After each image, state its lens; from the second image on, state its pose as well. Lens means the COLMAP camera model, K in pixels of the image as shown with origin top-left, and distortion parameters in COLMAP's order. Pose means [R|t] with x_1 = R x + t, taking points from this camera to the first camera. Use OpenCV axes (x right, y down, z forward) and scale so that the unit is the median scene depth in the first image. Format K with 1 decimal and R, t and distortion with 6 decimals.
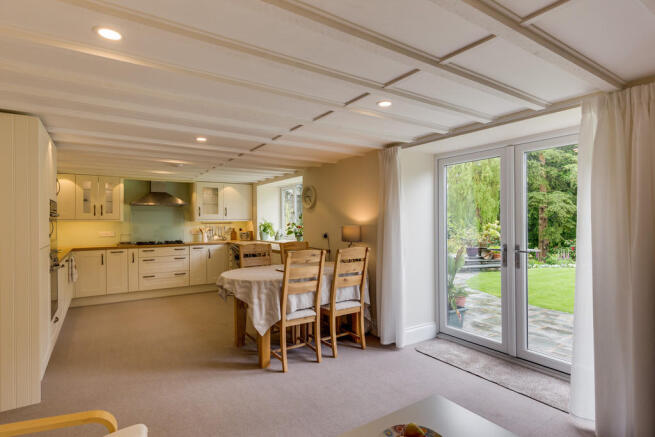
lens RADIAL K [[315.8, 0, 330.6], [0, 315.8, 220.6], [0, 0, 1]] dist [-0.038575, 0.000763]
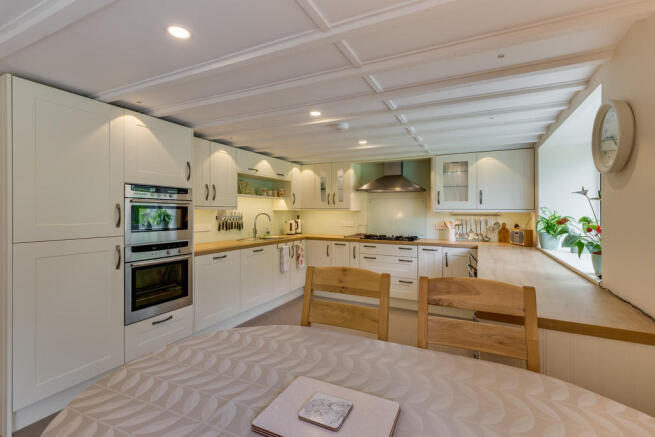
lens RADIAL K [[299.6, 0, 325.3], [0, 299.6, 205.2], [0, 0, 1]] dist [0.003783, -0.000198]
pose [[0.467919, -0.009950, -0.883716, 0.056969], [-0.010291, 0.999807, -0.016706, 0.001788], [0.883712, 0.016912, 0.467726, 0.463693]]
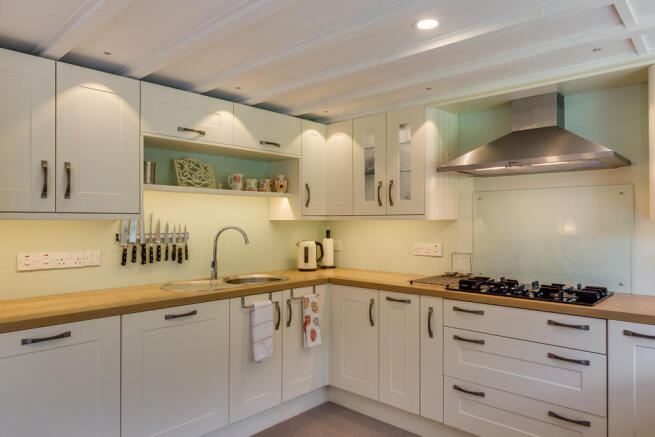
lens RADIAL K [[433.0, 0, 326.8], [0, 433.0, 217.6], [0, 0, 1]] dist [0.002126, -0.011384]
pose [[0.202757, -0.003720, -0.979222, -0.154142], [-0.001421, 0.999991, -0.004093, 0.001992], [0.979228, 0.002221, 0.202750, 0.679538]]
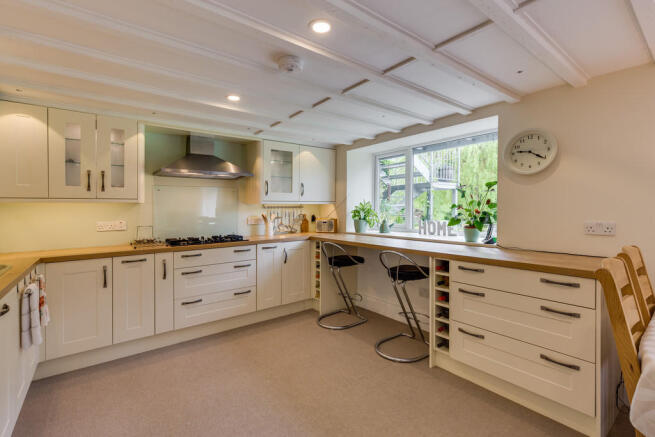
lens RADIAL K [[297.6, 0, 323.8], [0, 297.6, 207.7], [0, 0, 1]] dist [0.000716, -0.000798]
pose [[0.999500, -0.004089, 0.031350, -0.324442], [0.004177, 0.999988, -0.002724, 0.012433], [-0.031338, 0.002853, 0.999505, 0.411179]]
